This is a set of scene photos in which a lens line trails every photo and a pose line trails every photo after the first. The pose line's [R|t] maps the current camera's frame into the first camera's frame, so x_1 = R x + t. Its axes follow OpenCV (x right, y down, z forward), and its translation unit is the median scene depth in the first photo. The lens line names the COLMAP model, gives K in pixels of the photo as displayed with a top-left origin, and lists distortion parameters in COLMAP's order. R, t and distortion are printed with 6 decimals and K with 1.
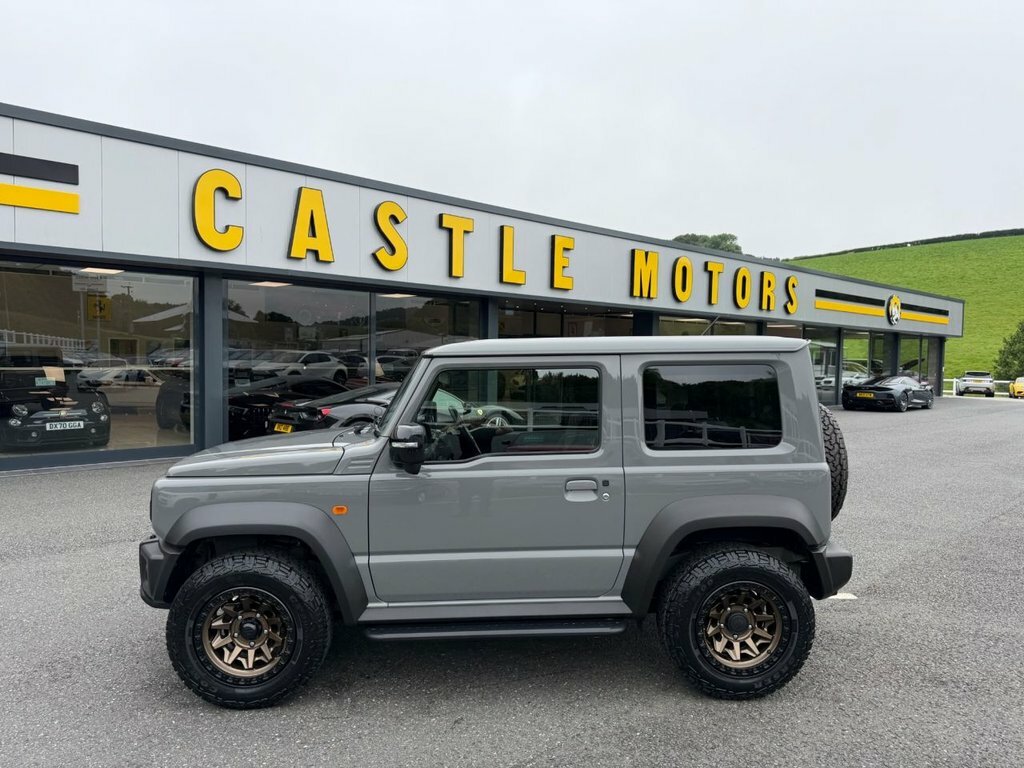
lens RADIAL K [[747.5, 0, 521.5], [0, 747.5, 388.3], [0, 0, 1]] dist [0.010867, -0.008238]
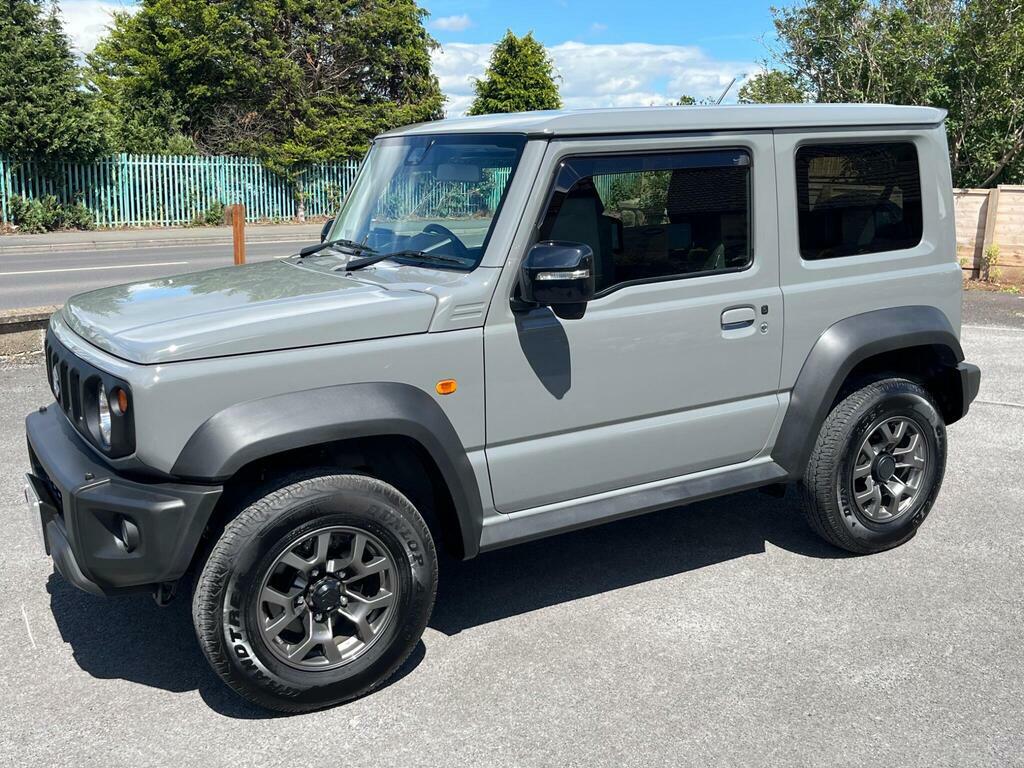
lens RADIAL K [[1088.2, 0, 517.5], [0, 1088.2, 380.8], [0, 0, 1]] dist [0.043105, 0.000000]
pose [[0.879466, -0.112966, 0.462362, -0.143140], [0.032119, 0.983297, 0.179149, -0.001249], [-0.474877, -0.142705, 0.868405, 0.039282]]
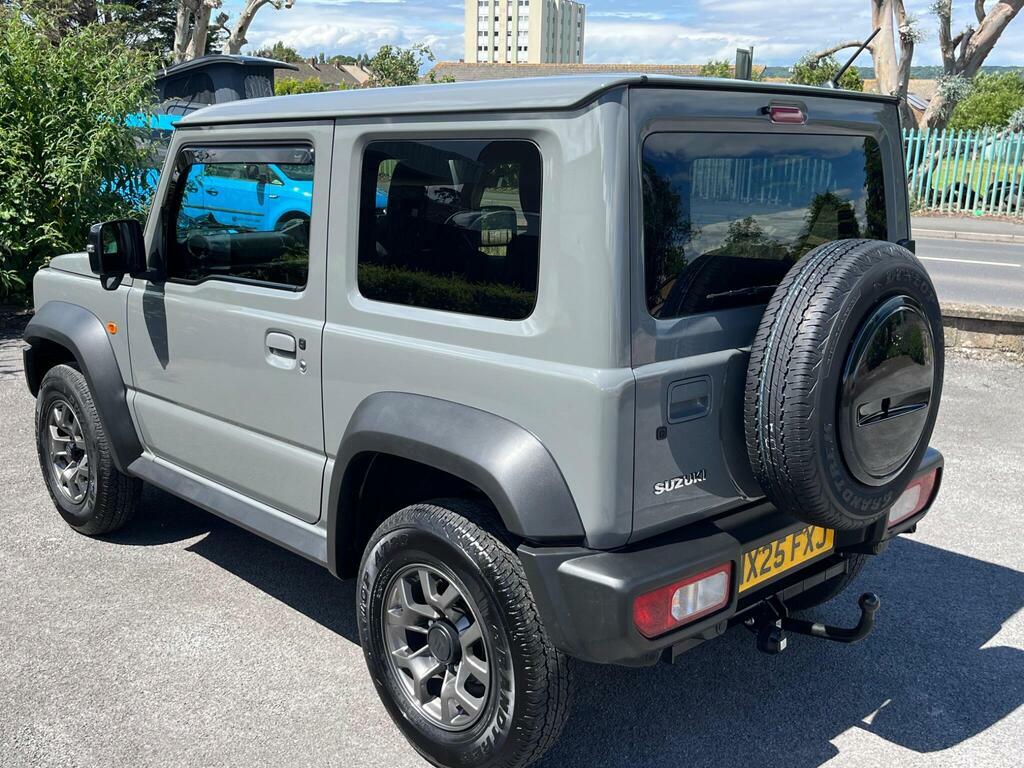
lens RADIAL K [[1088.2, 0, 511.0], [0, 1088.2, 390.4], [0, 0, 1]] dist [0.043105, 0.000000]
pose [[0.664683, 0.172112, -0.727031, 0.202164], [-0.021708, 0.977142, 0.211475, -0.005766], [0.746810, -0.124782, 0.653226, 0.129135]]
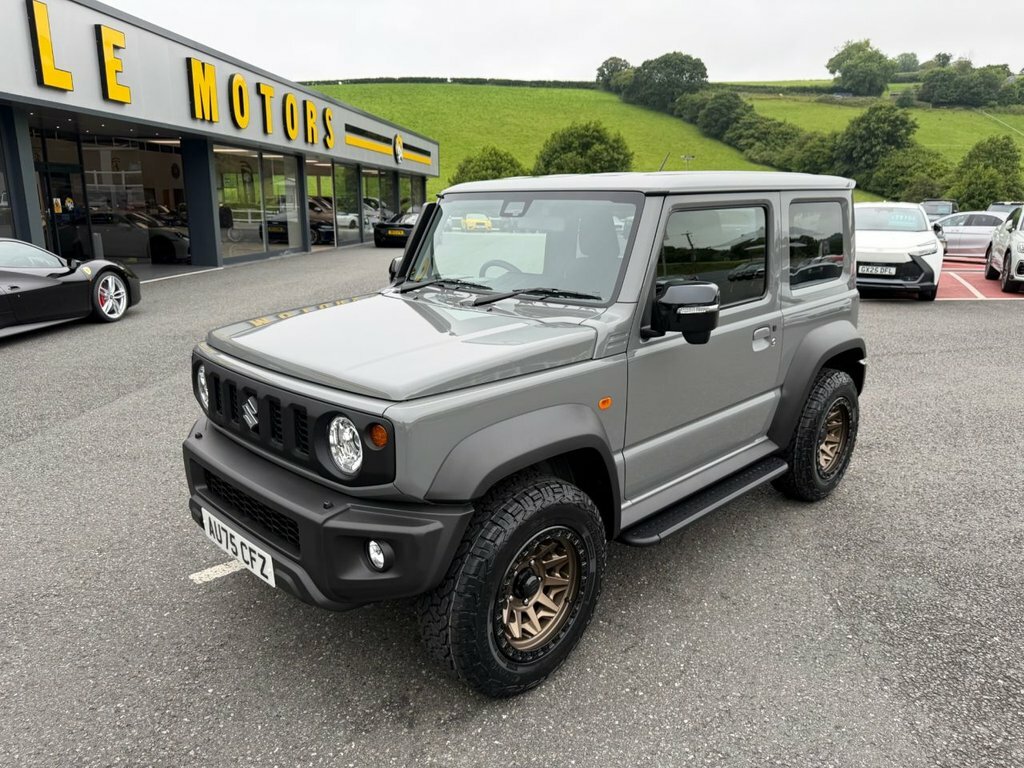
lens RADIAL K [[747.5, 0, 514.1], [0, 747.5, 387.0], [0, 0, 1]] dist [0.010867, -0.008238]
pose [[0.733842, -0.166624, 0.658568, -0.188157], [0.025845, 0.975598, 0.218036, -0.004787], [-0.678828, -0.142984, 0.720242, 0.119610]]
